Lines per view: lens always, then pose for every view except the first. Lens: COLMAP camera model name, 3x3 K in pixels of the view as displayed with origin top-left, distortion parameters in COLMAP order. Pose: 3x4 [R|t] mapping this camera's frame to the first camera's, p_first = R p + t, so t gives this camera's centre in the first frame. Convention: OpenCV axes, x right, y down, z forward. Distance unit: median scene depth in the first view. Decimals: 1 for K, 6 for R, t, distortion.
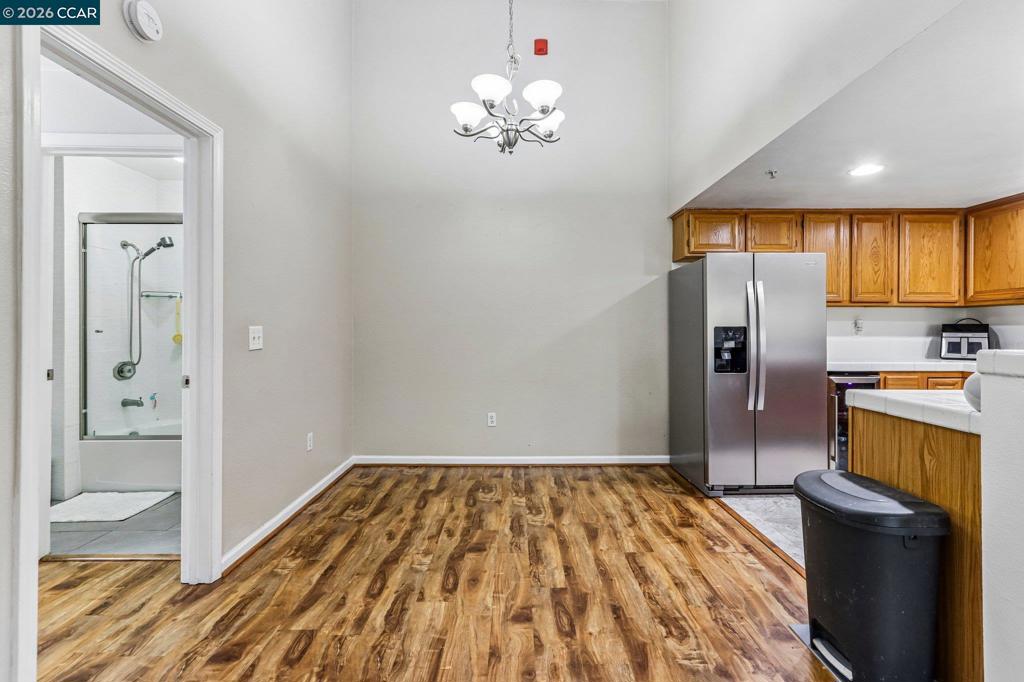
lens RADIAL K [[486.1, 0, 517.2], [0, 486.1, 336.0], [0, 0, 1]] dist [0.002863, 0.003707]
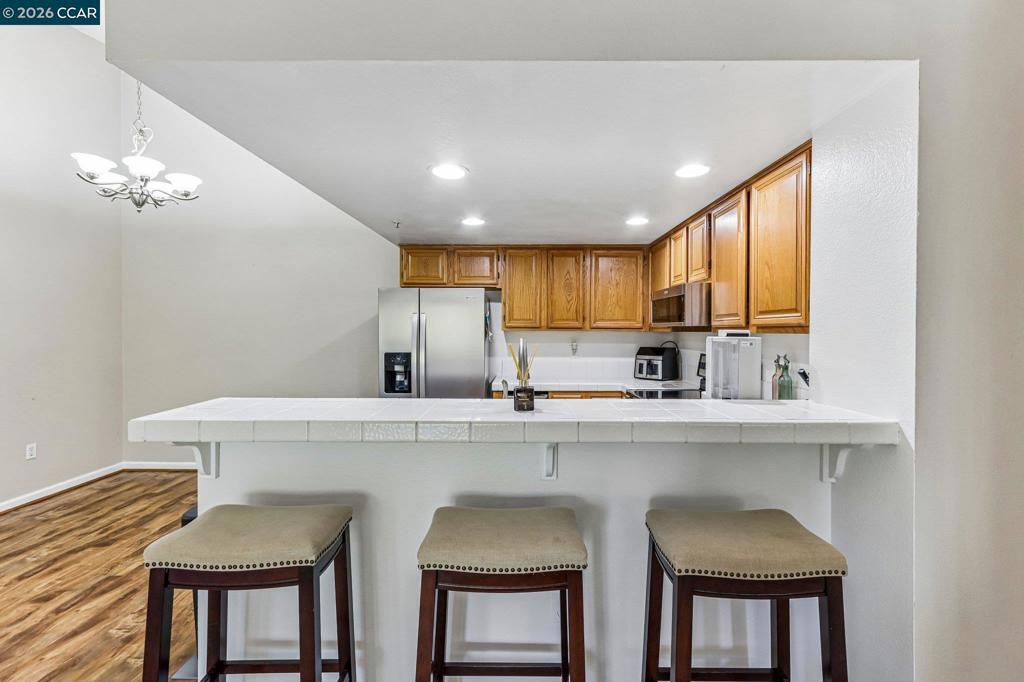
lens RADIAL K [[486.1, 0, 518.1], [0, 486.1, 337.4], [0, 0, 1]] dist [0.002863, 0.003707]
pose [[0.999871, 0.002644, -0.015865, 0.792367], [-0.002587, 0.999990, 0.003613, -0.064348], [0.015875, -0.003571, 0.999868, -0.152118]]
